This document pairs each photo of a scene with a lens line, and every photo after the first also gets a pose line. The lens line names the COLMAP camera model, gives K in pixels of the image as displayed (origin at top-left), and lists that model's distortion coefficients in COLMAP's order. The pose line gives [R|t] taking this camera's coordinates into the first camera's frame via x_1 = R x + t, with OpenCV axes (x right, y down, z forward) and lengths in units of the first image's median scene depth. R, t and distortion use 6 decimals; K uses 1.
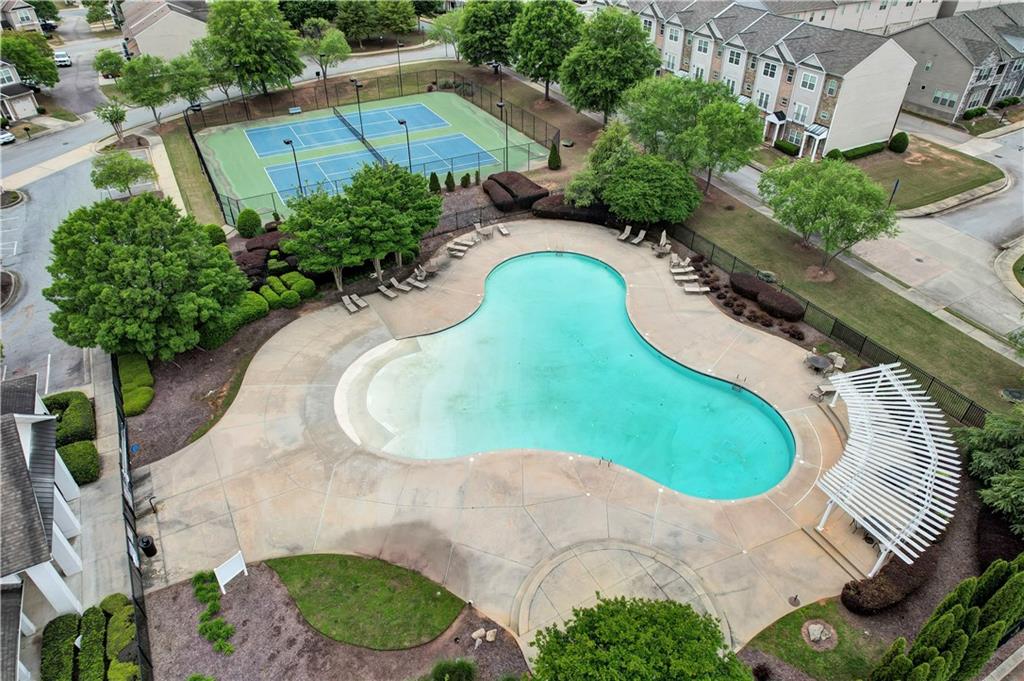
lens RADIAL K [[658.9, 0, 510.3], [0, 658.9, 347.0], [0, 0, 1]] dist [-0.052311, 0.040583]
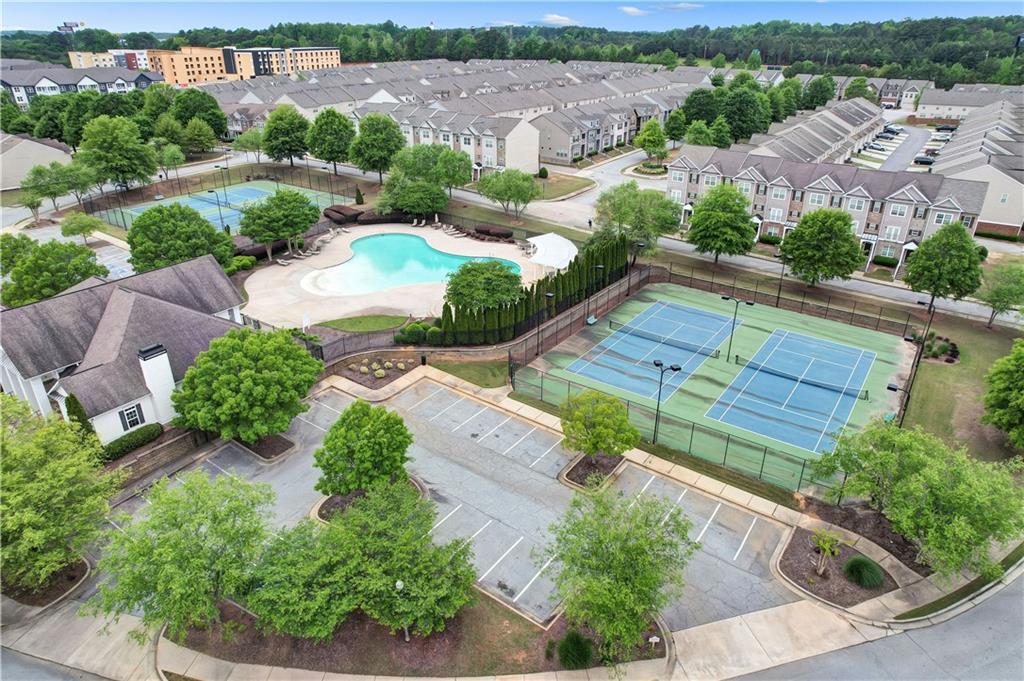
lens RADIAL K [[658.9, 0, 511.6], [0, 658.9, 338.2], [0, 0, 1]] dist [-0.052311, 0.040583]
pose [[0.904373, -0.178308, 0.387706, -0.291959], [0.251287, 0.956821, -0.146112, 0.394805], [-0.344913, 0.229565, 0.910129, -0.569454]]
